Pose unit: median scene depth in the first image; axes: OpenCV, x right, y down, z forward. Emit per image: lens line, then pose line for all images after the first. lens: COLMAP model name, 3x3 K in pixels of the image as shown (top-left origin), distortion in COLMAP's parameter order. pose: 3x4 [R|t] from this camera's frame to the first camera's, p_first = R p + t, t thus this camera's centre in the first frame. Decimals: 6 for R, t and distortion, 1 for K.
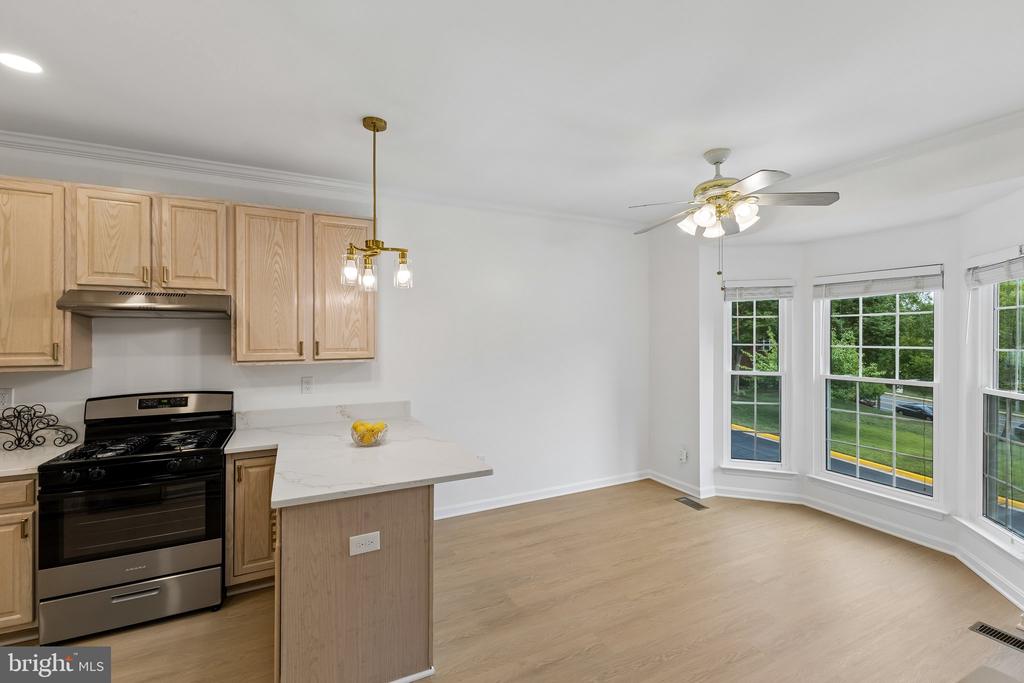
lens RADIAL K [[439.3, 0, 512.0], [0, 439.3, 341.5], [0, 0, 1]] dist [0.001847, -0.000504]
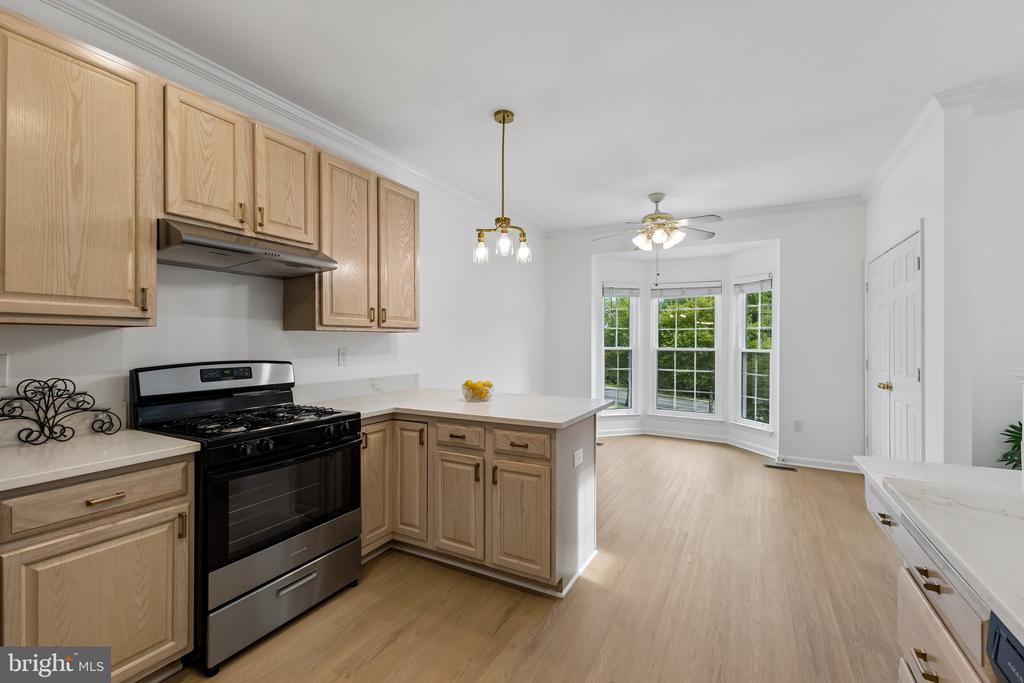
lens RADIAL K [[440.1, 0, 513.0], [0, 440.1, 347.4], [0, 0, 1]] dist [0.001007, 0.000200]
pose [[0.817716, -0.006949, 0.575580, -0.838249], [0.003932, 0.999971, 0.006486, 0.088233], [-0.575608, -0.003041, 0.817720, 0.035216]]
